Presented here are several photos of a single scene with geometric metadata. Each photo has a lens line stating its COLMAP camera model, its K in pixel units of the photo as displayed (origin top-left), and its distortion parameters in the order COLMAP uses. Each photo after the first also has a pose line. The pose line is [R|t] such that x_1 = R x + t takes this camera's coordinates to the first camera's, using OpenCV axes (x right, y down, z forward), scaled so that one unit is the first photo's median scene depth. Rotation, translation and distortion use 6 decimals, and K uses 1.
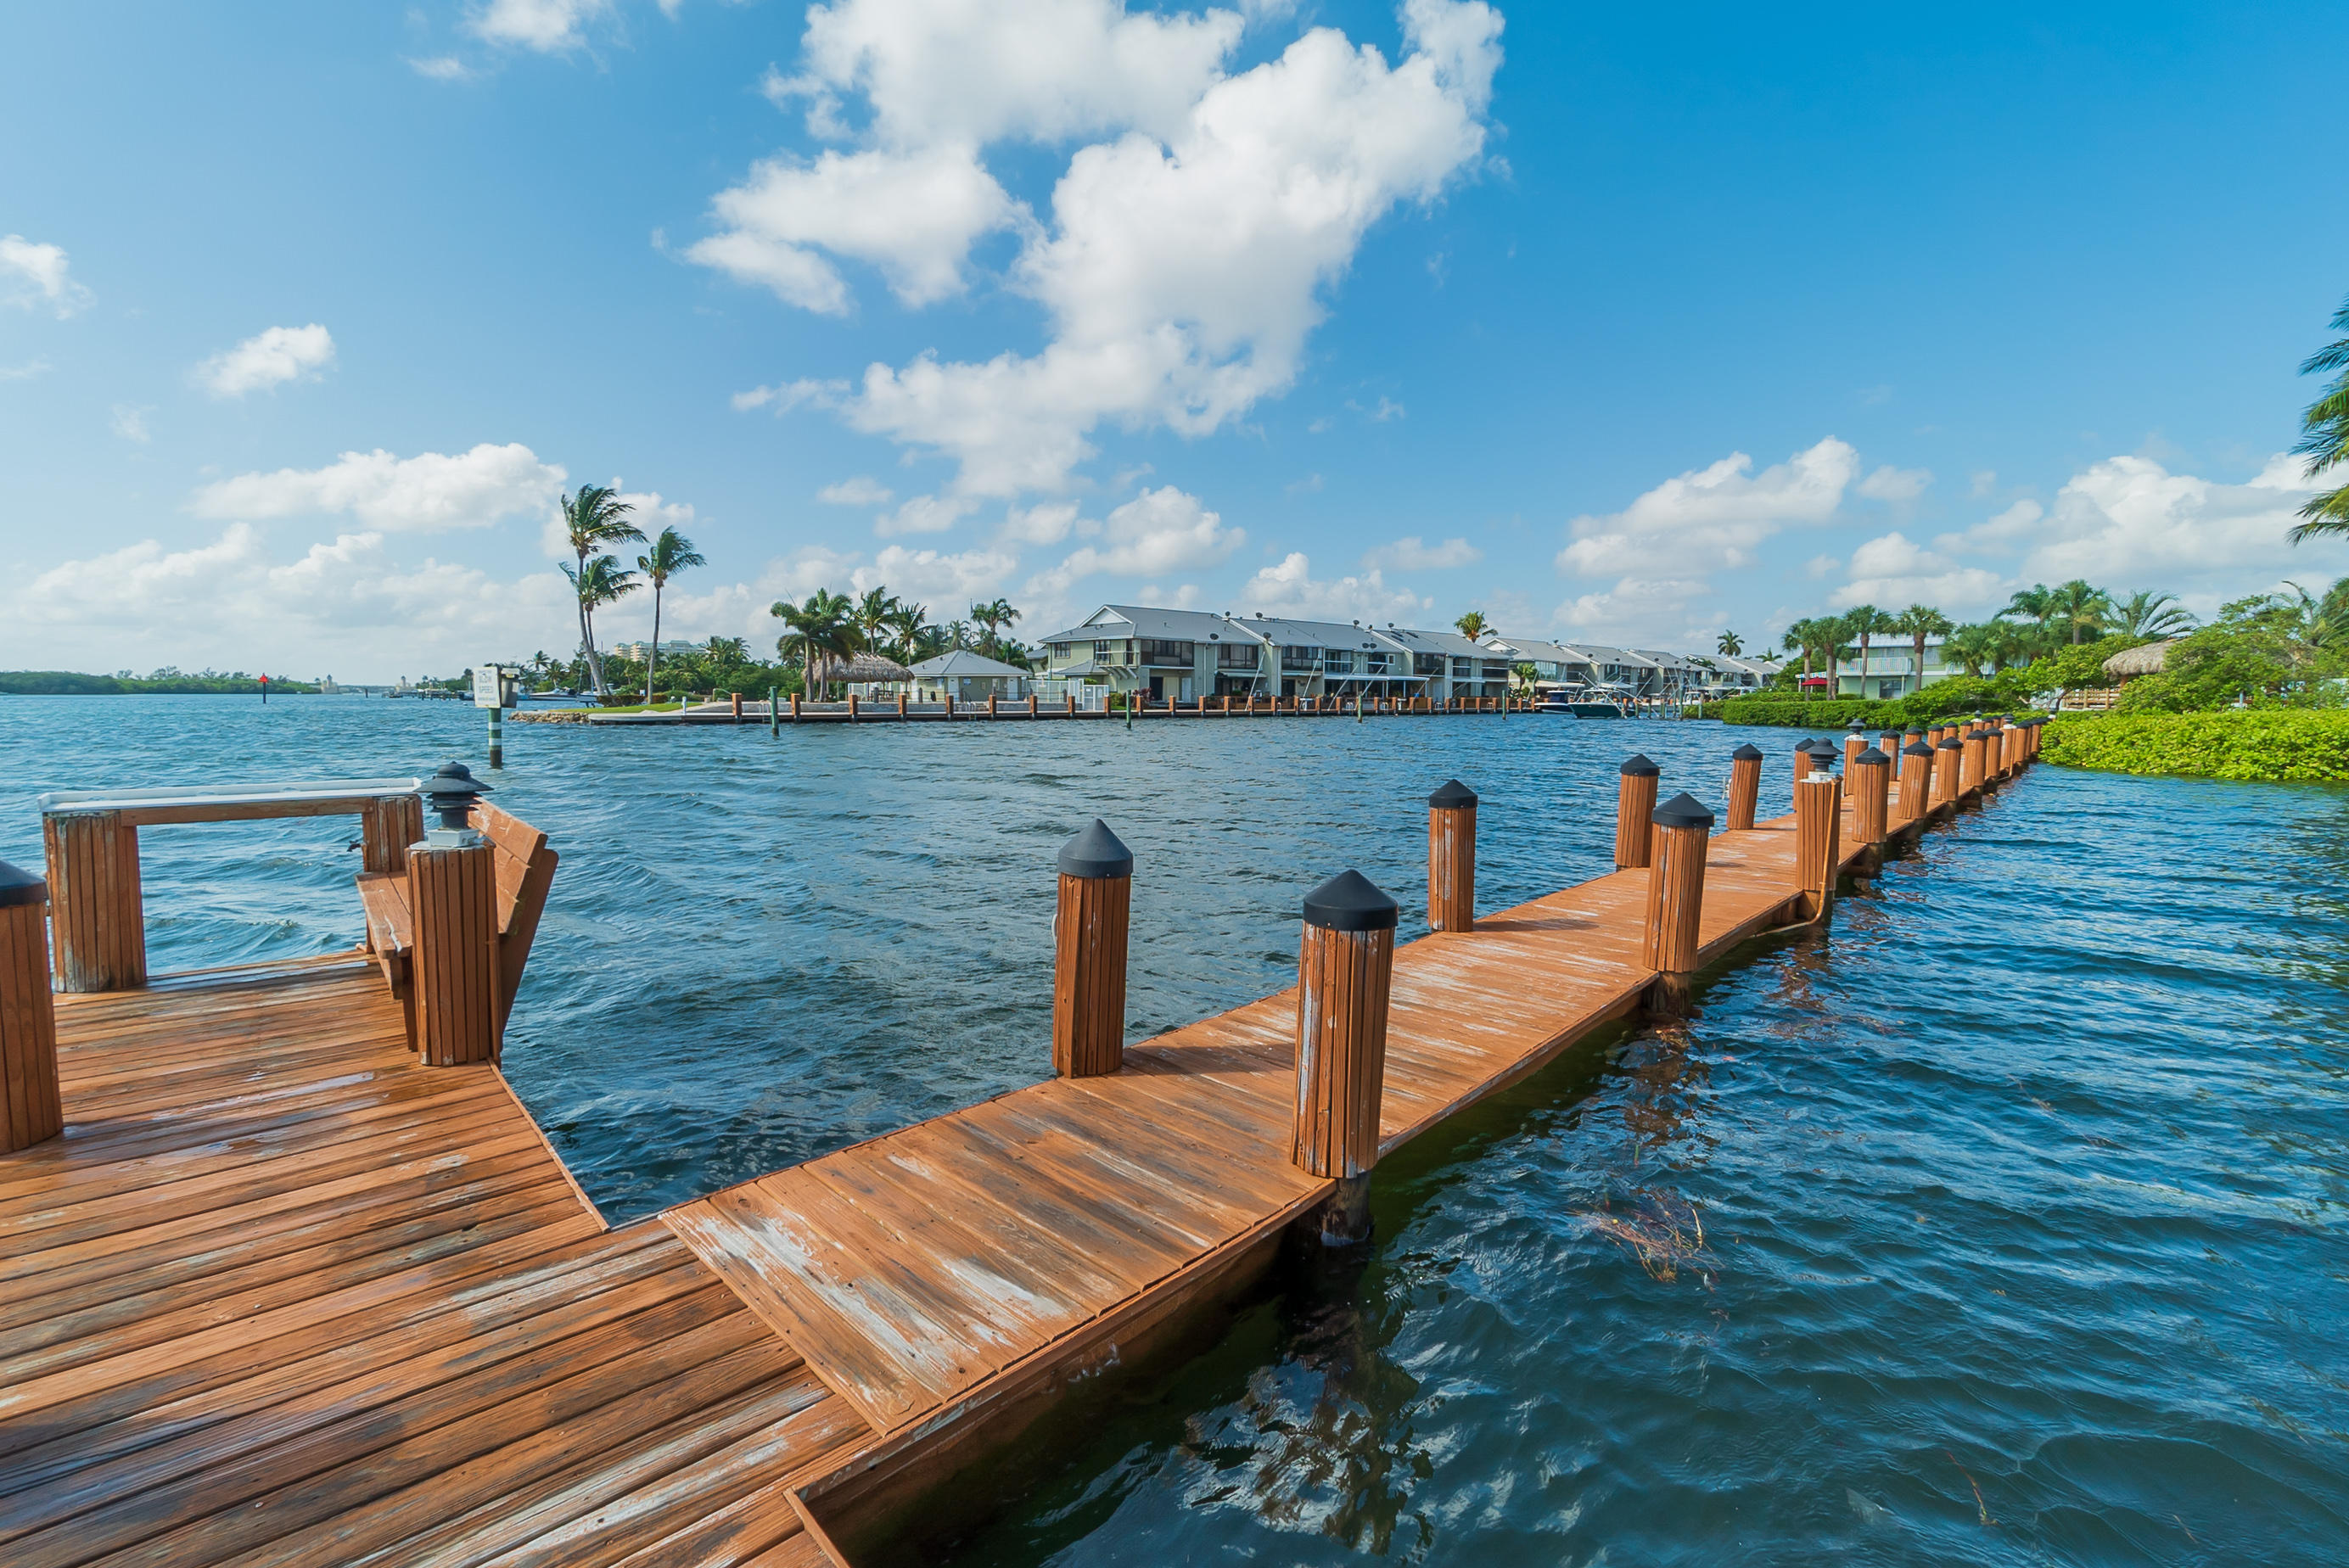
lens RADIAL K [[1018.9, 0, 1173.5], [0, 1018.9, 787.9], [0, 0, 1]] dist [0.003964, 0.000404]
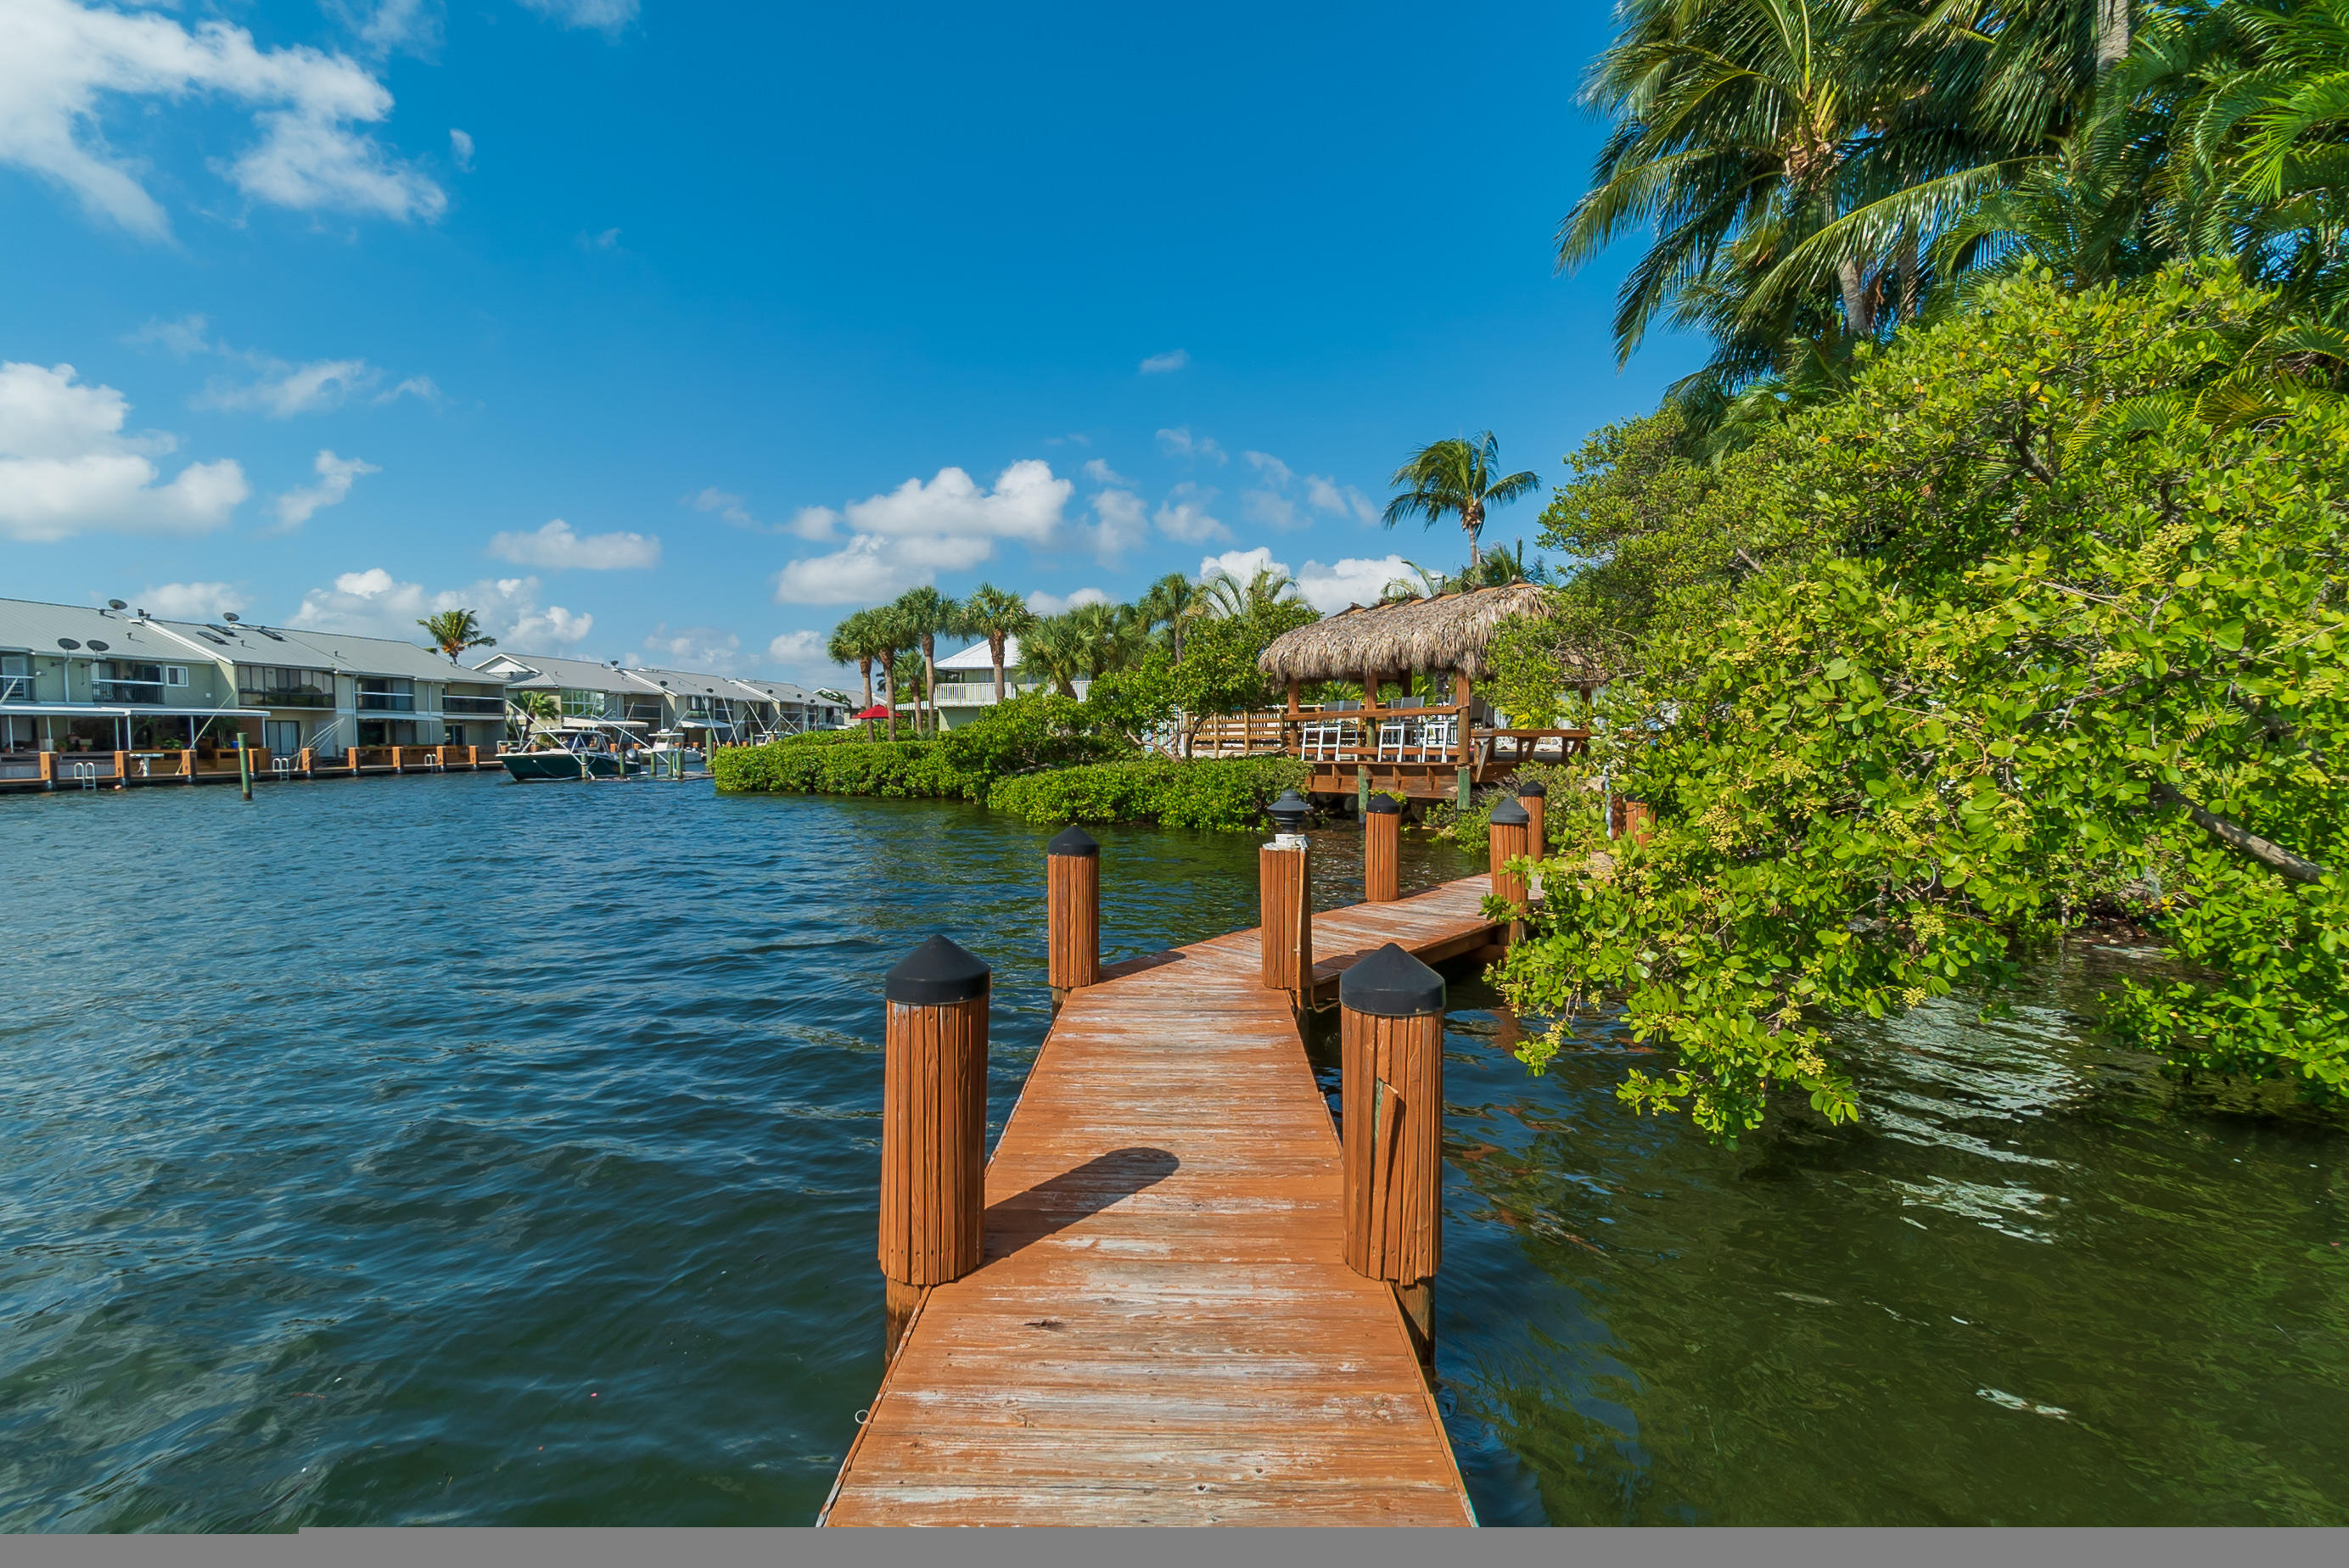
lens RADIAL K [[1018.9, 0, 1178.4], [0, 1018.9, 780.8], [0, 0, 1]] dist [0.003964, 0.000404]
pose [[0.739892, -0.046188, 0.671138, 0.239291], [0.078399, 0.996763, -0.017832, -0.025295], [-0.668141, 0.065810, 0.741118, 0.288343]]
